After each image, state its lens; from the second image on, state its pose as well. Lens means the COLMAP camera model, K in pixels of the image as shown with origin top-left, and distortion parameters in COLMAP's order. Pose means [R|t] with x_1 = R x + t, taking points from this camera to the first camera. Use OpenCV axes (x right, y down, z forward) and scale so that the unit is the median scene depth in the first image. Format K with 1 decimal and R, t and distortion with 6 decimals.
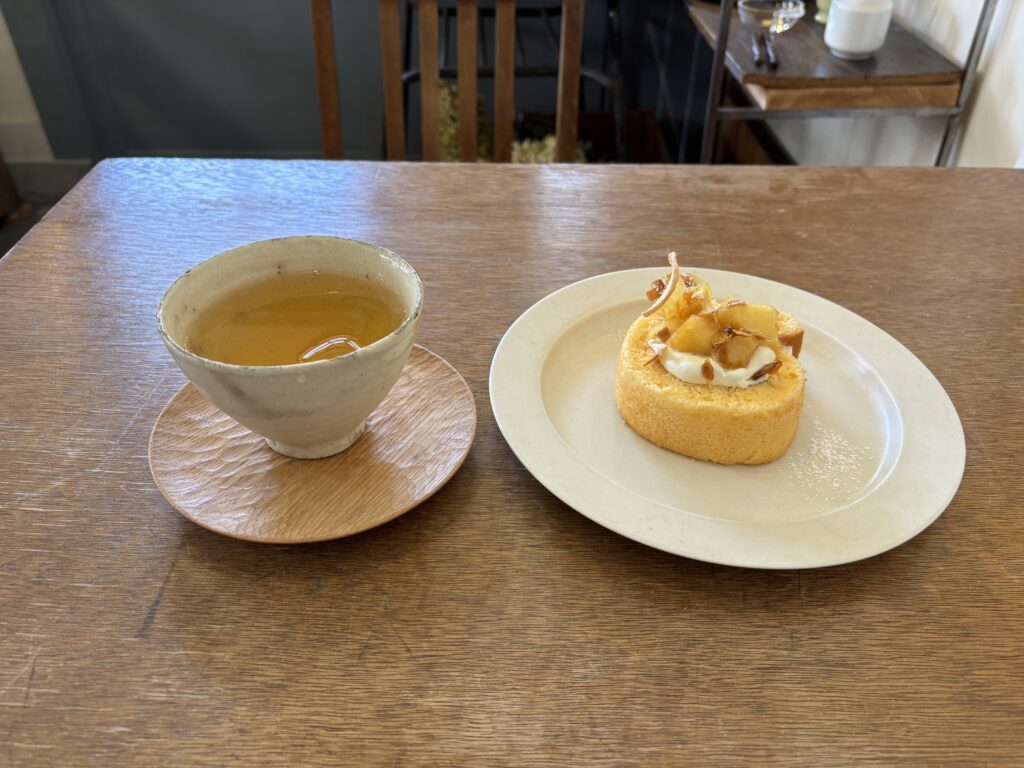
lens RADIAL K [[767.4, 0, 512.0], [0, 767.4, 384.0], [0, 0, 1]] dist [0.038685, -0.052687]
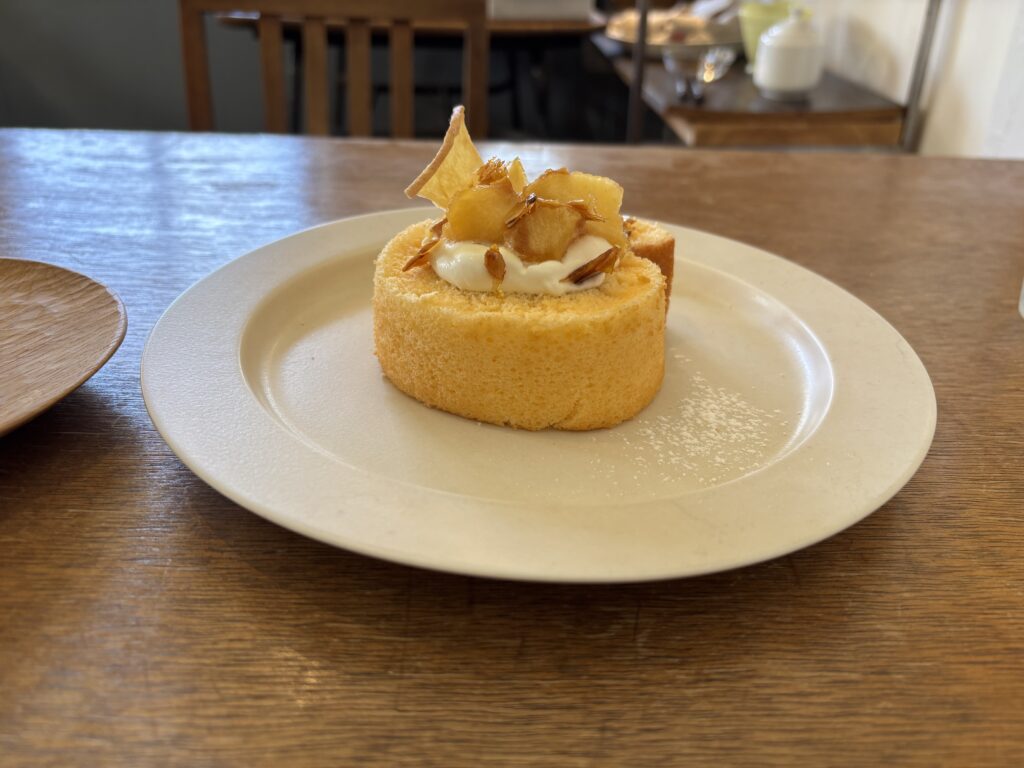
lens RADIAL K [[776.9, 0, 512.0], [0, 776.9, 384.0], [0, 0, 1]] dist [-0.001441, -0.030089]
pose [[0.999617, 0.002732, 0.027525, 0.261551], [0.001809, 0.986519, -0.163637, 0.176766], [-0.027601, 0.163624, 0.986137, 0.448028]]
